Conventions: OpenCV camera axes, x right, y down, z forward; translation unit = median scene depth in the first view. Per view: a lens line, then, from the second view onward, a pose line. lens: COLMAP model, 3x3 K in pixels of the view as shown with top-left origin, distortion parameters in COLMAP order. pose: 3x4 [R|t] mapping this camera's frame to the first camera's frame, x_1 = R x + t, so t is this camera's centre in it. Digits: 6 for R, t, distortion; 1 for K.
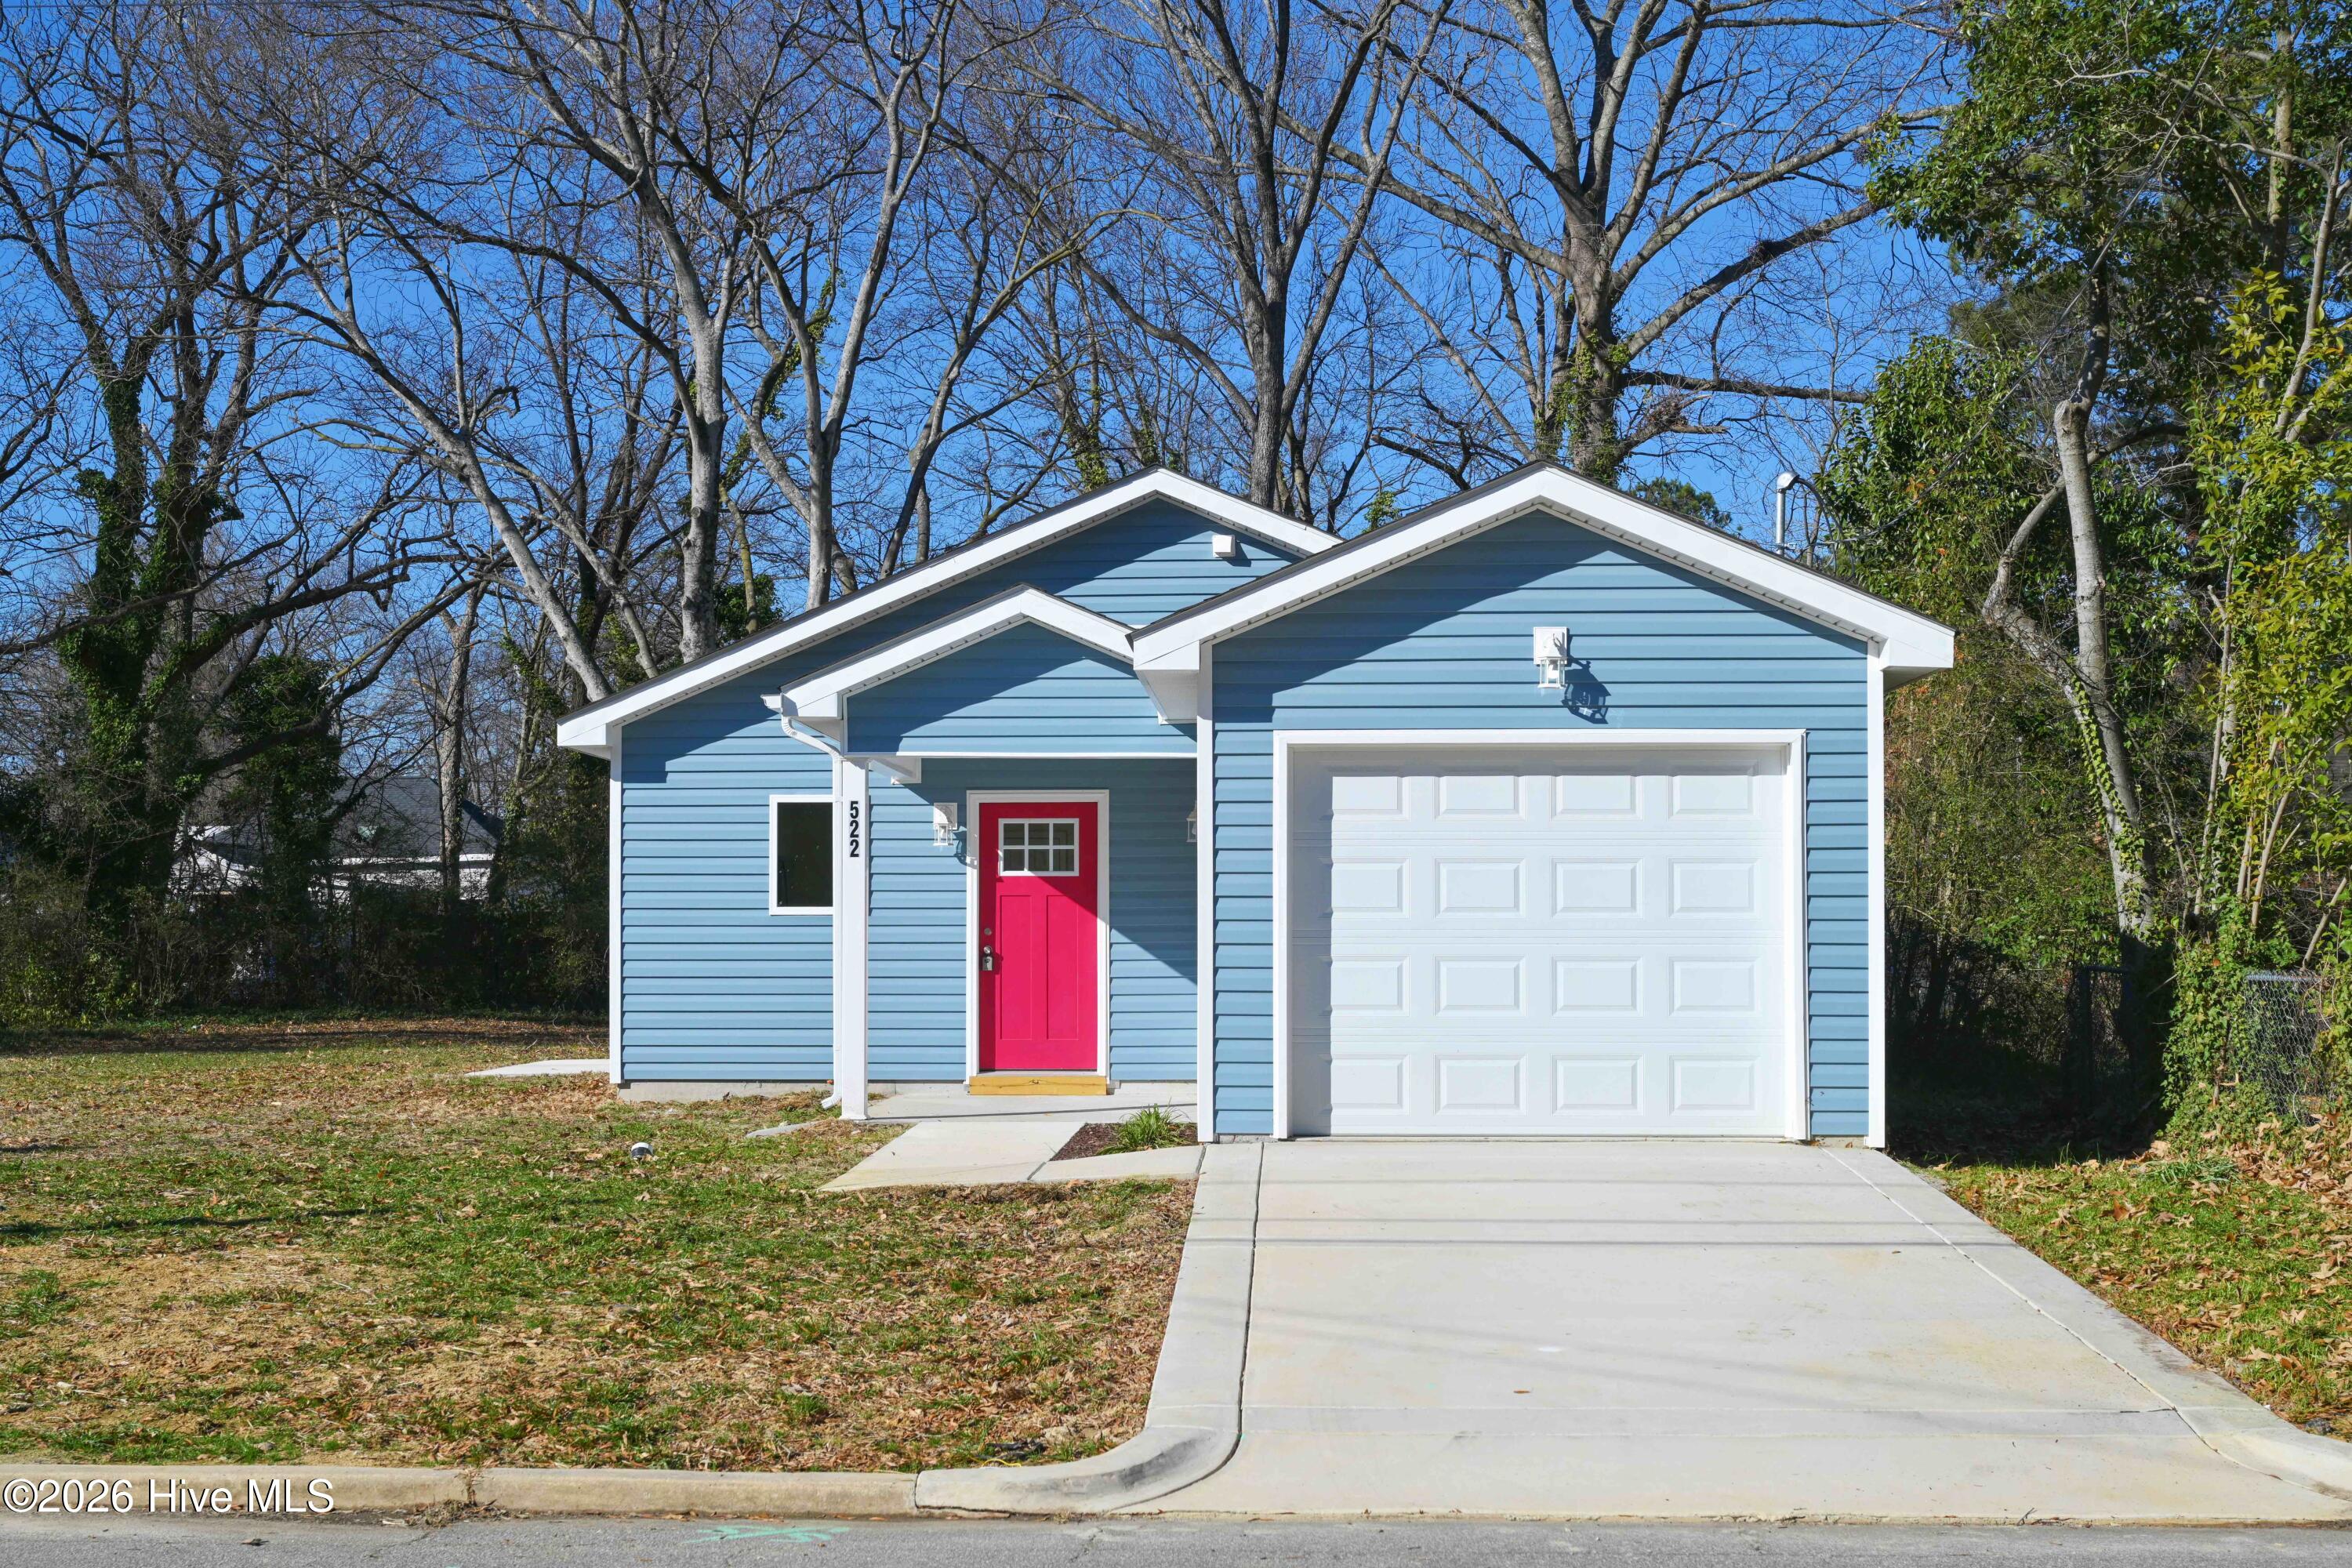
lens RADIAL K [[3256.5, 0, 1176.0], [0, 3256.5, 784.0], [0, 0, 1]] dist [-0.002661, -0.048133]
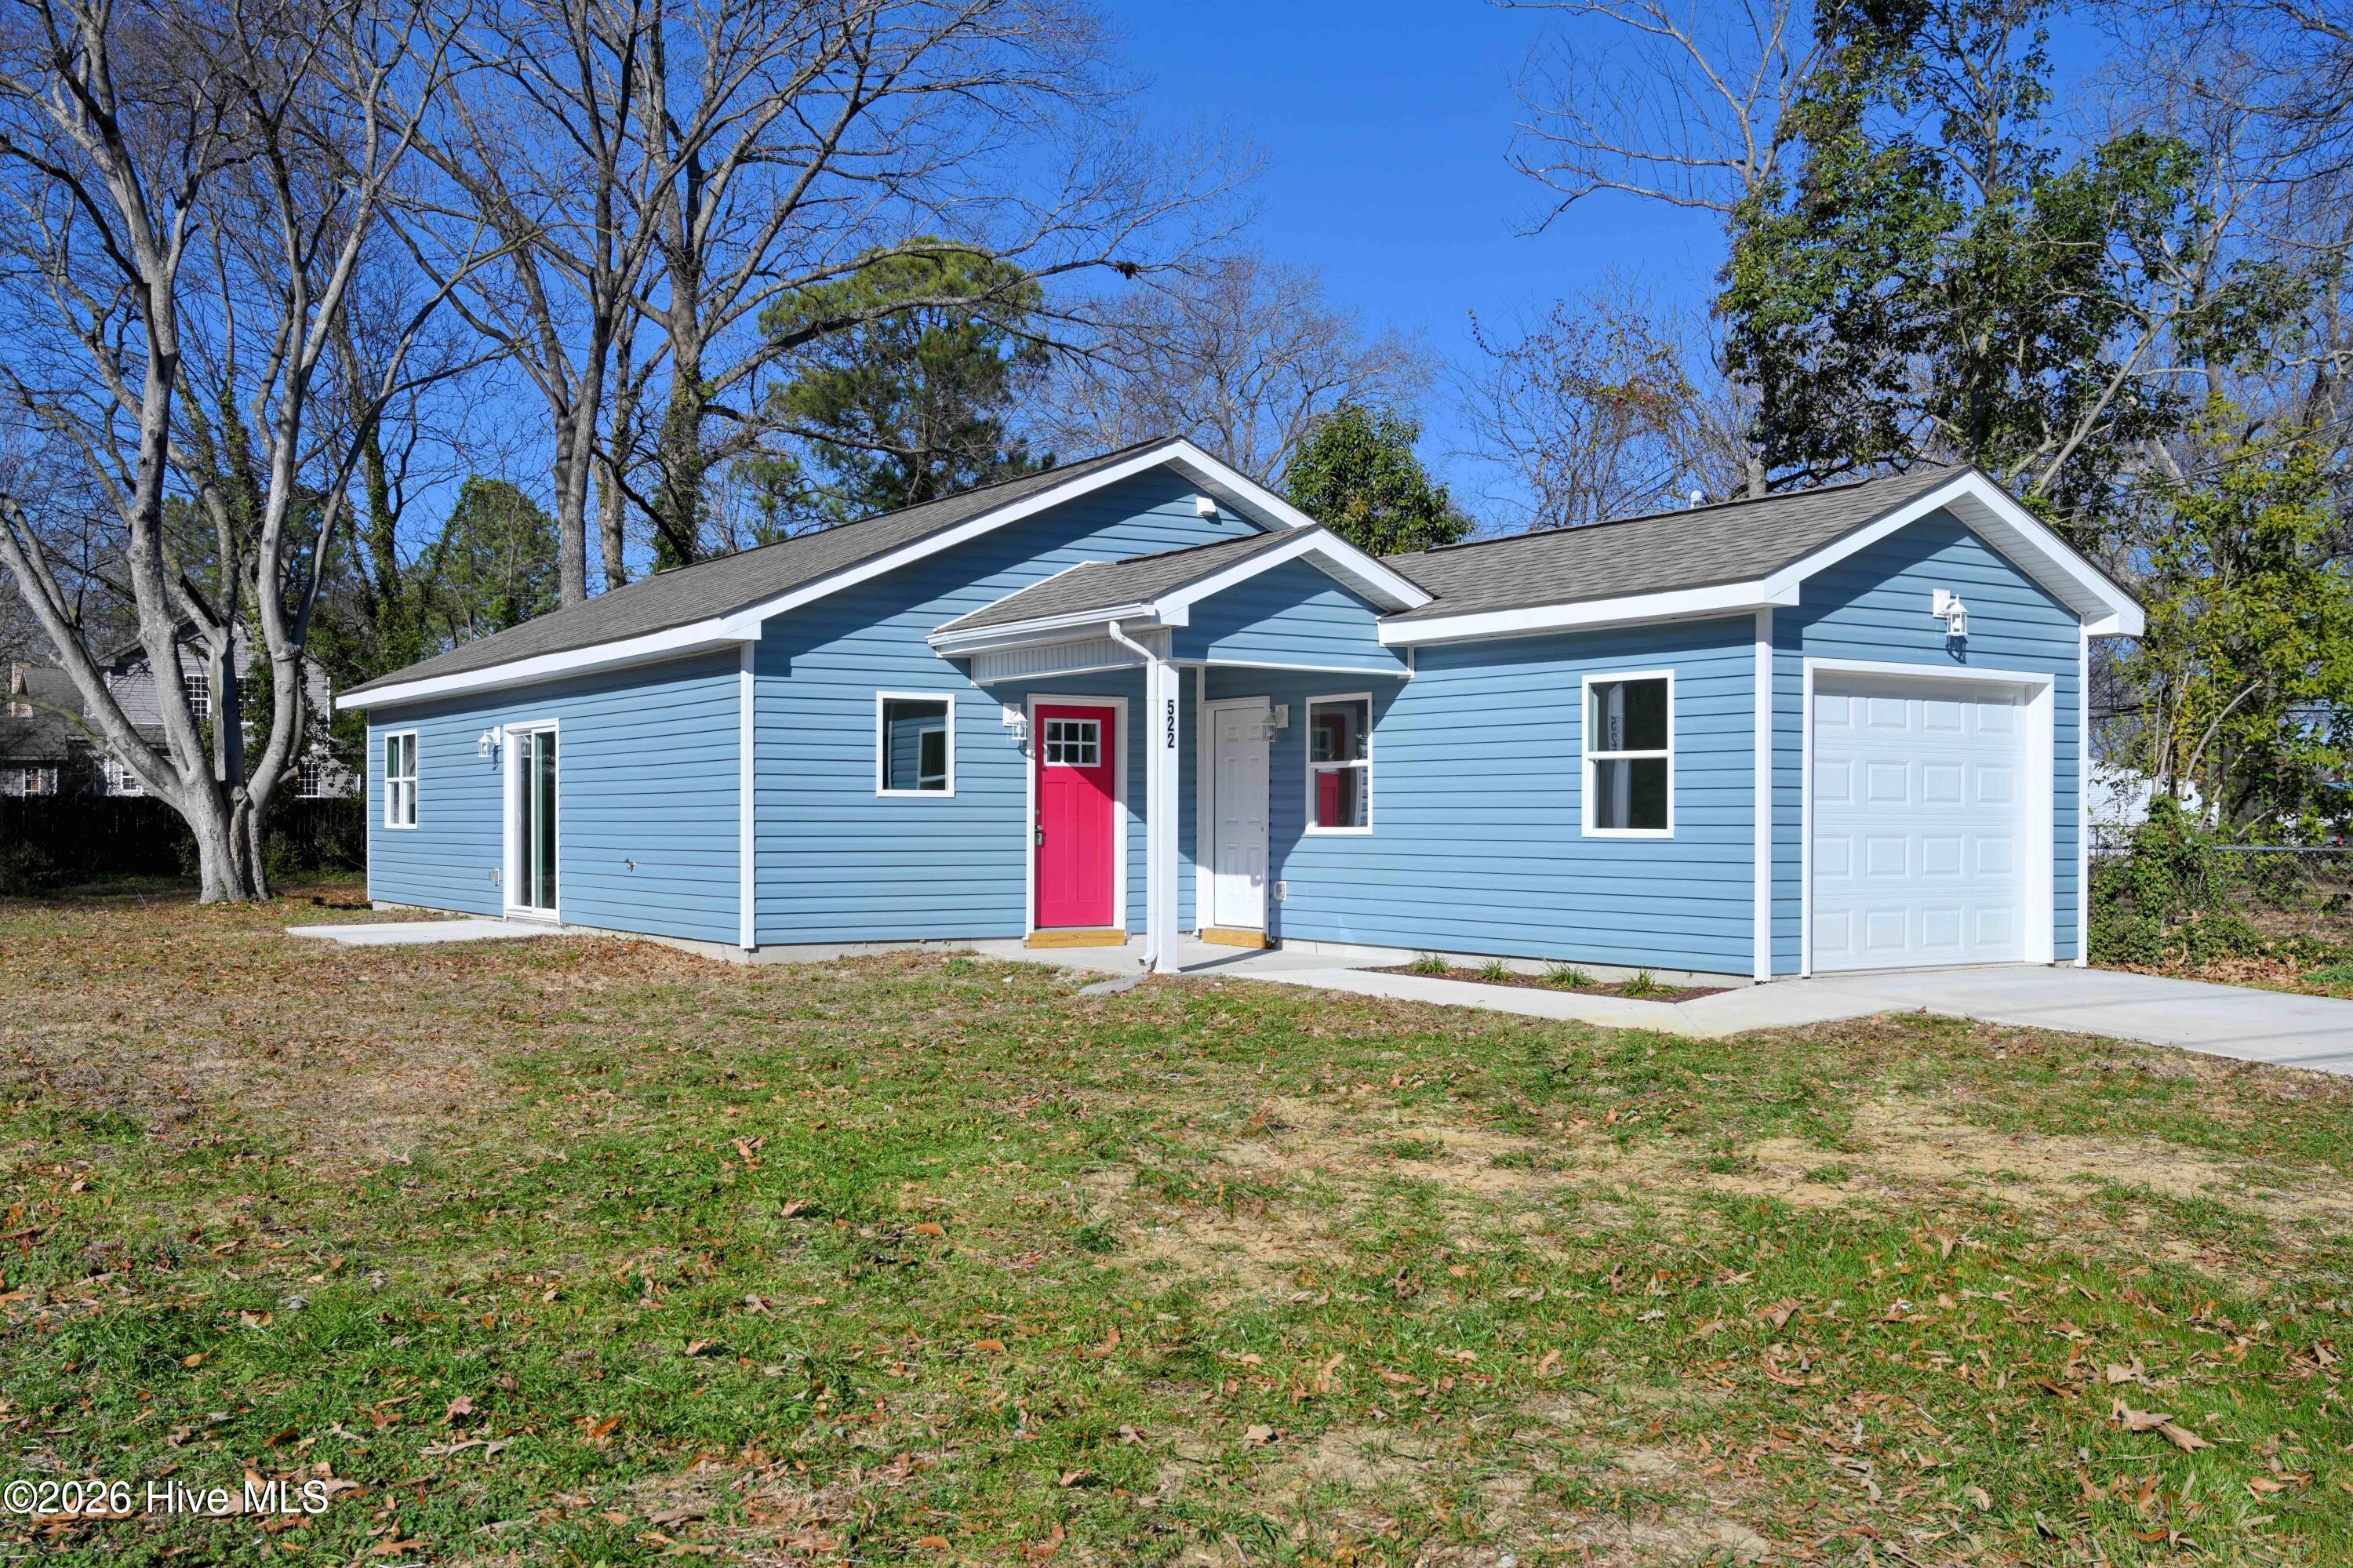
lens RADIAL K [[2125.0, 0, 1147.6], [0, 2125.0, 804.1], [0, 0, 1]] dist [-0.002814, 0.004833]
pose [[0.816163, 0.007826, 0.577769, -0.523304], [-0.031200, 0.999046, 0.030540, 0.018802], [-0.576979, -0.042952, 0.815629, 0.372789]]
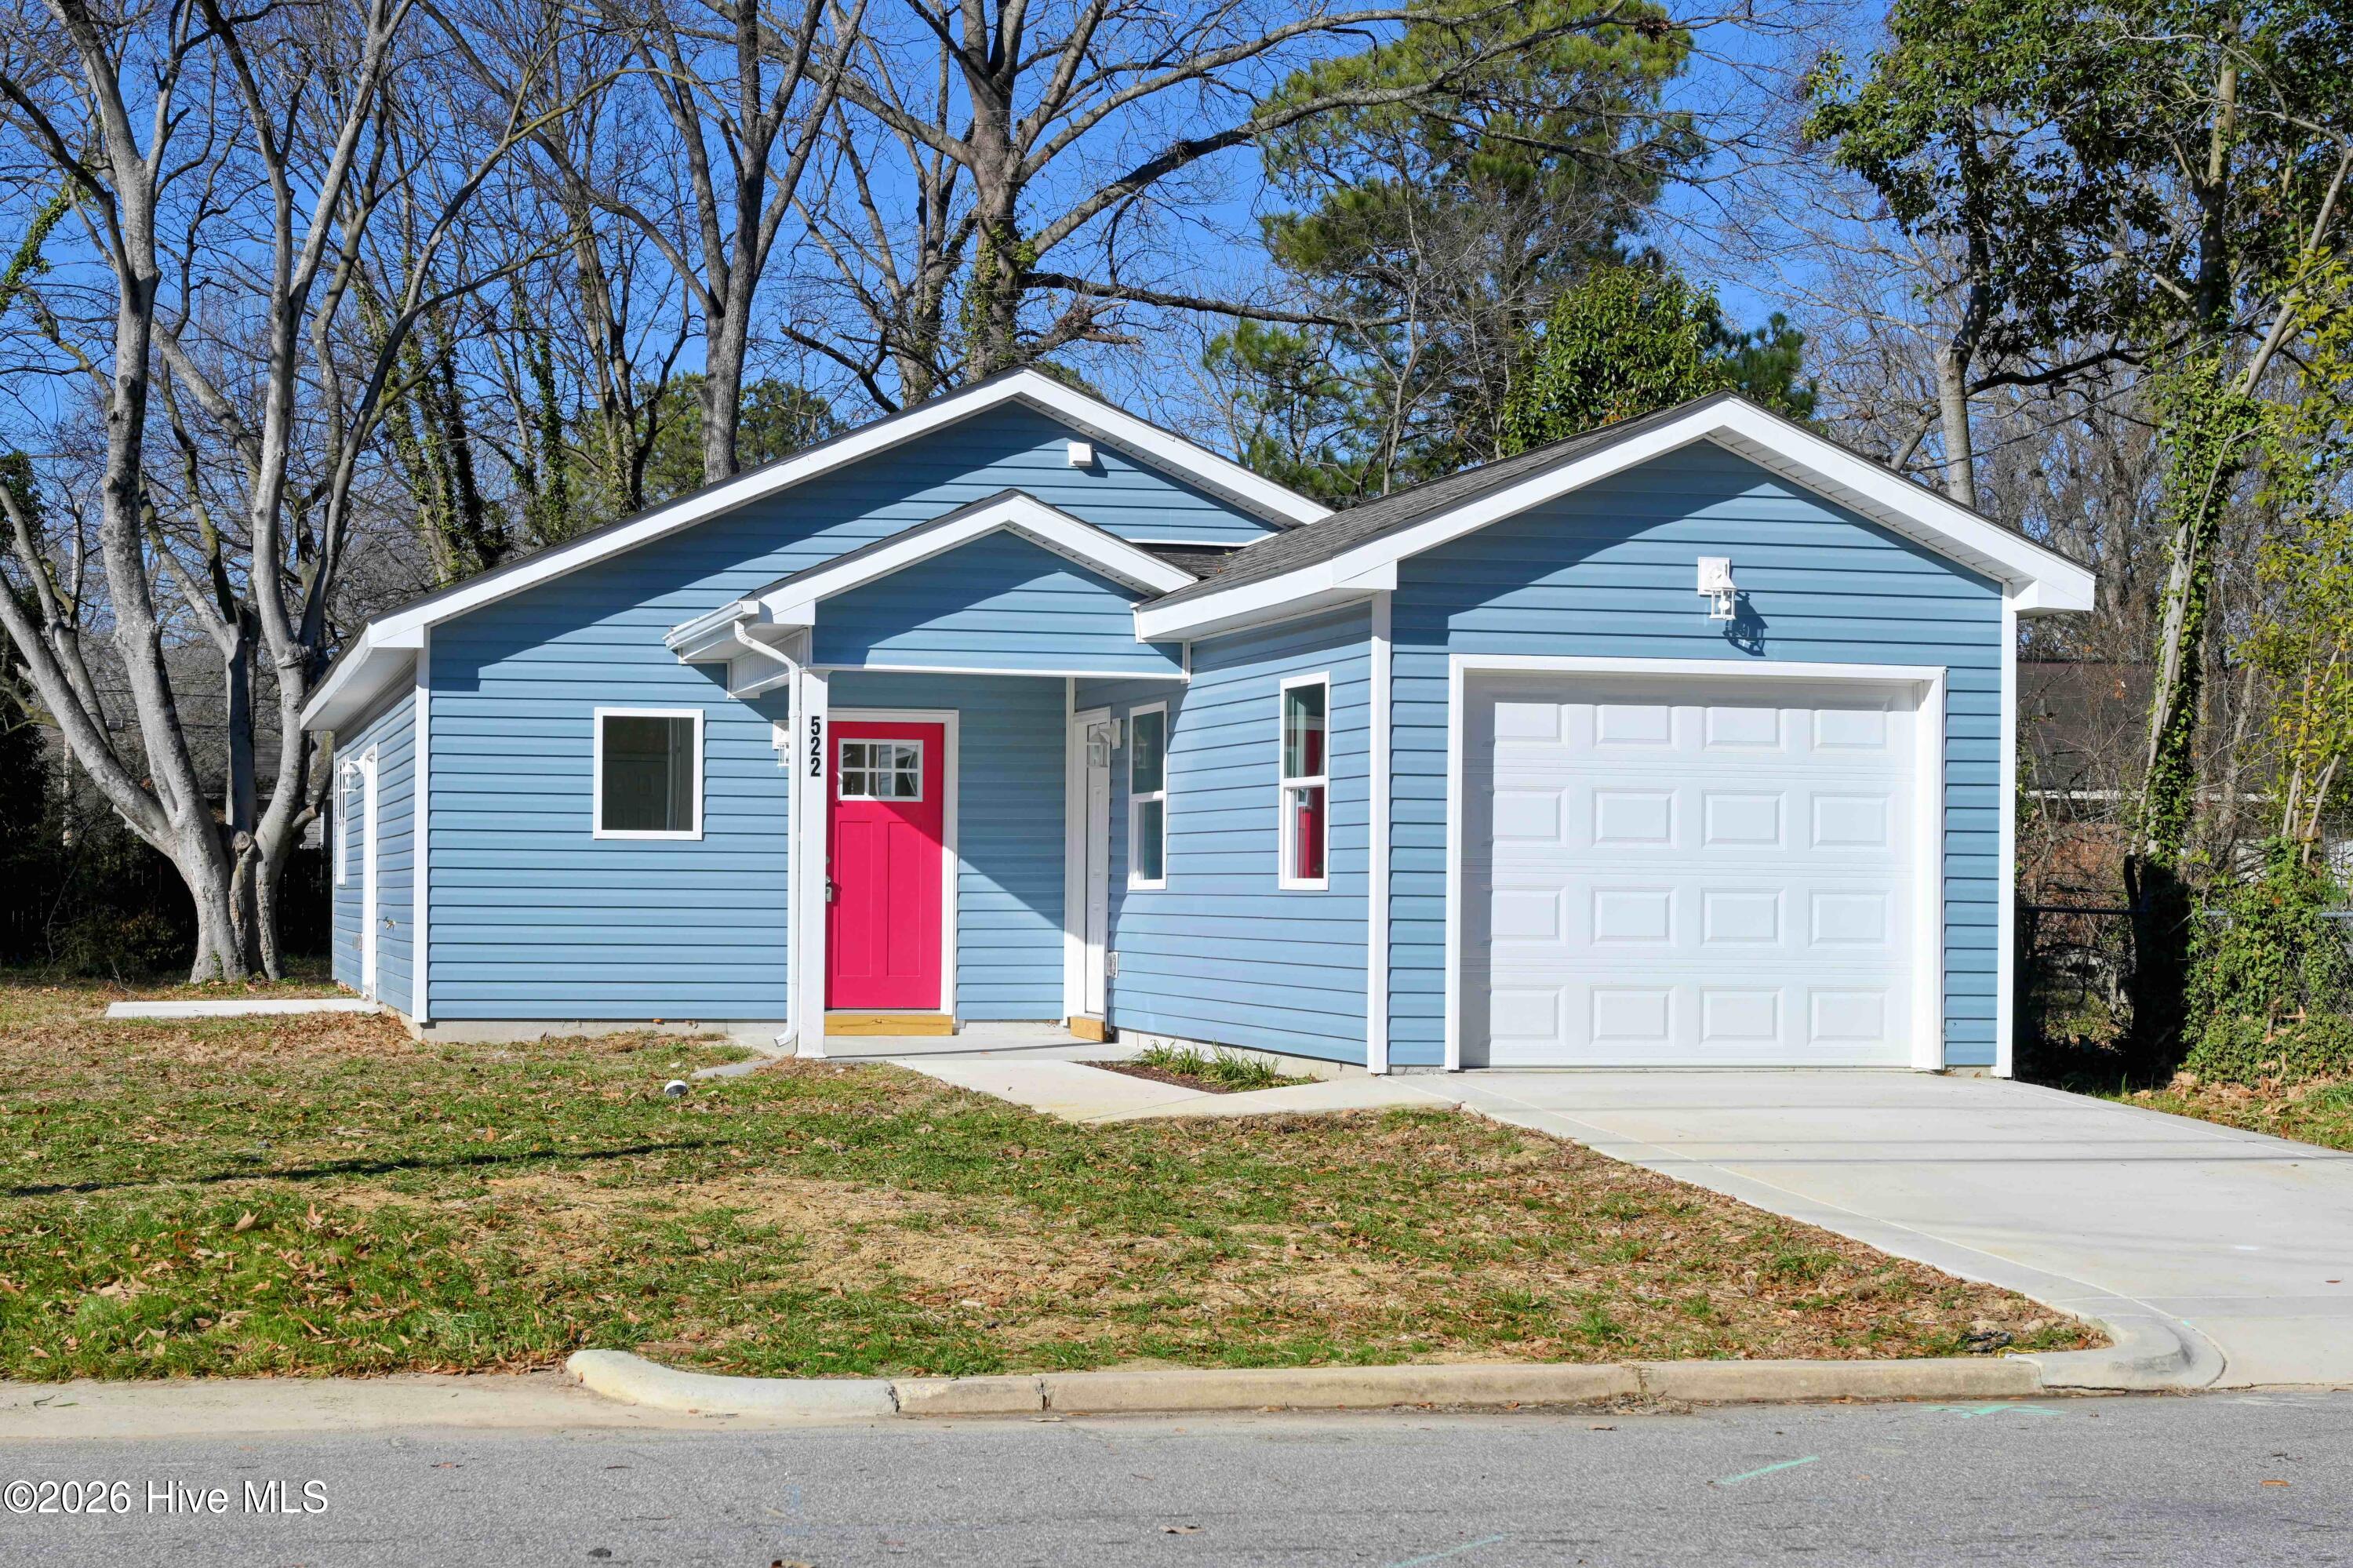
lens RADIAL K [[3654.5, 0, 1036.6], [0, 3654.5, 794.6], [0, 0, 1]] dist [0.009484, -0.032619]
pose [[0.965508, 0.017057, 0.259813, -0.297875], [-0.022690, 0.999568, 0.018698, 0.006457], [-0.259381, -0.023948, 0.965478, -0.023448]]
